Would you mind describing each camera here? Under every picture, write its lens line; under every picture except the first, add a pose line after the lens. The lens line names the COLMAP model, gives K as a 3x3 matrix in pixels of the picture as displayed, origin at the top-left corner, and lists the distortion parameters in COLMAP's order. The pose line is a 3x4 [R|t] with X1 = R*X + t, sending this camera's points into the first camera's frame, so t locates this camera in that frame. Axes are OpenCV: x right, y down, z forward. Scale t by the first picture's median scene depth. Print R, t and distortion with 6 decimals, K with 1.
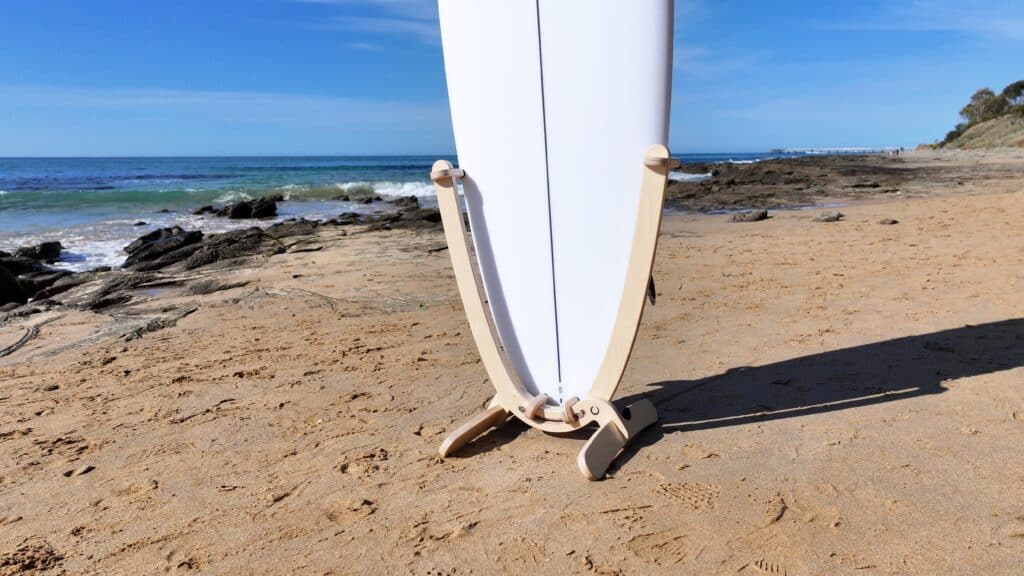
lens RADIAL K [[702.8, 0, 513.3], [0, 702.8, 285.0], [0, 0, 1]] dist [0.003642, 0.002225]
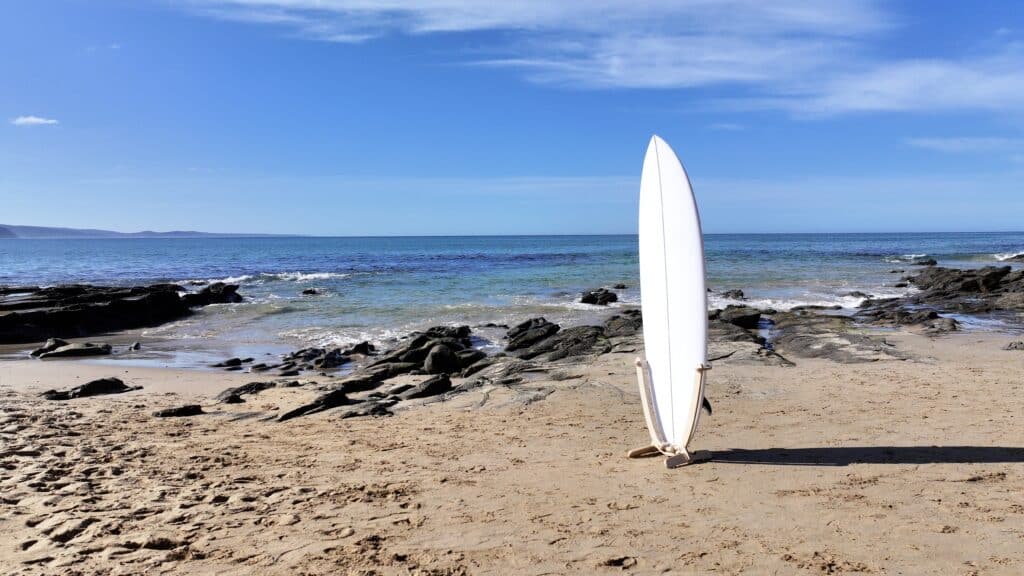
lens RADIAL K [[702.8, 0, 511.1], [0, 702.8, 286.1], [0, 0, 1]] dist [0.003642, 0.002225]
pose [[0.885252, 0.028834, -0.464218, 0.291541], [-0.078254, 0.993082, -0.087546, -0.064614], [0.458482, 0.113827, 0.881384, -0.694793]]
